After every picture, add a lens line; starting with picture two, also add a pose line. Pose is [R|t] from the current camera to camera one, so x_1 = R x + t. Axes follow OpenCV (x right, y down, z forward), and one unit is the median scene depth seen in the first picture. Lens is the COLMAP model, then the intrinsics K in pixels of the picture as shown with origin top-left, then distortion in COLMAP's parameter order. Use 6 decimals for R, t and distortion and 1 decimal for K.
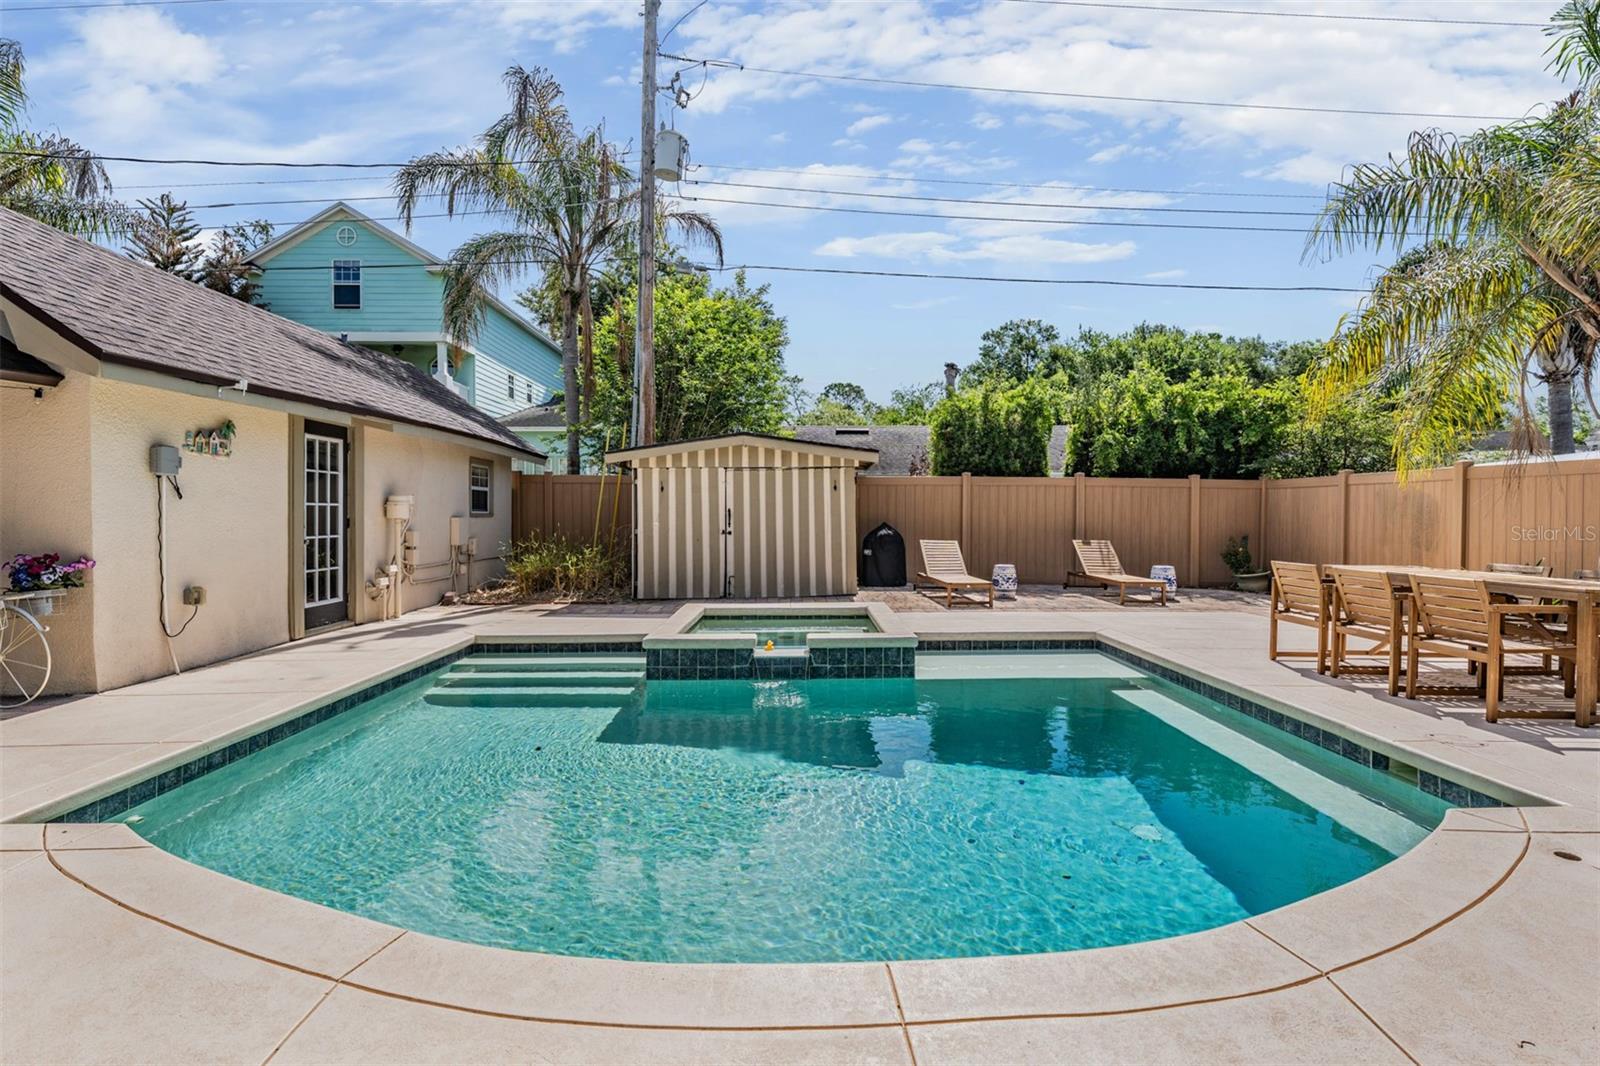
lens RADIAL K [[737.5, 0, 798.9], [0, 737.5, 523.1], [0, 0, 1]] dist [0.000381, 0.000206]
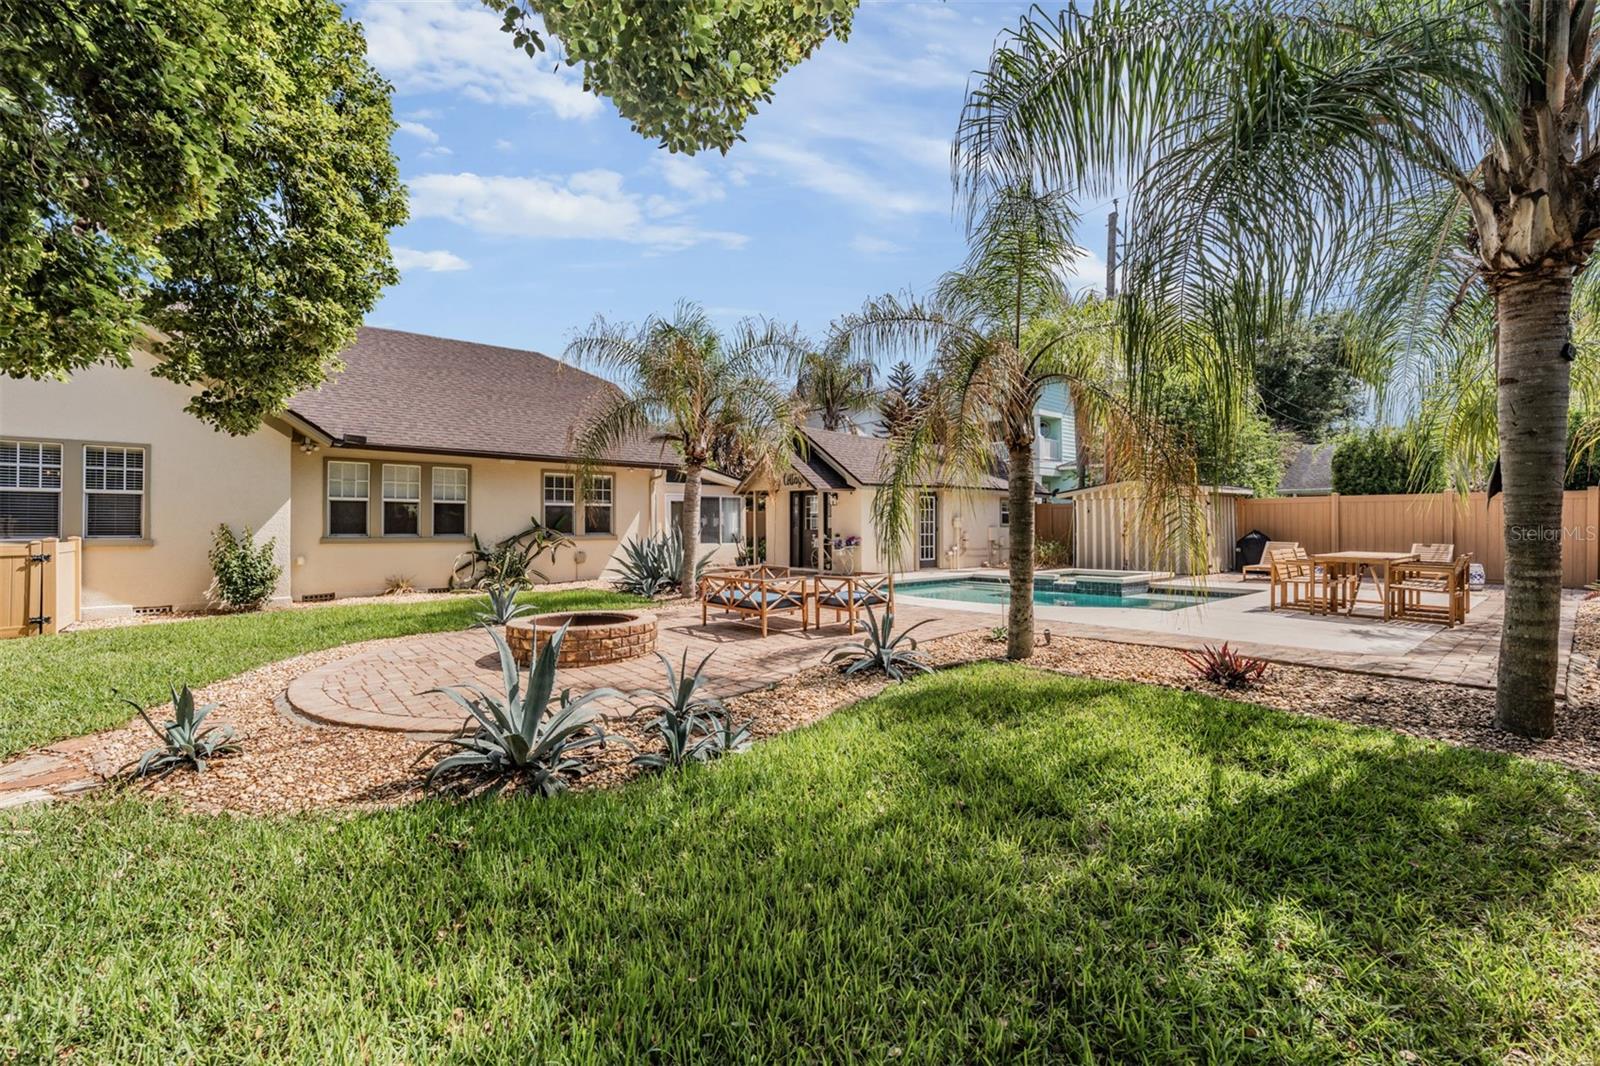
lens RADIAL K [[666.4, 0, 796.8], [0, 666.4, 515.6], [0, 0, 1]] dist [-0.001368, -0.000120]
pose [[0.628552, -0.015293, -0.777617, 0.618388], [-0.006798, 0.999660, -0.025155, 0.010674], [0.777738, 0.021097, 0.628235, -0.580801]]
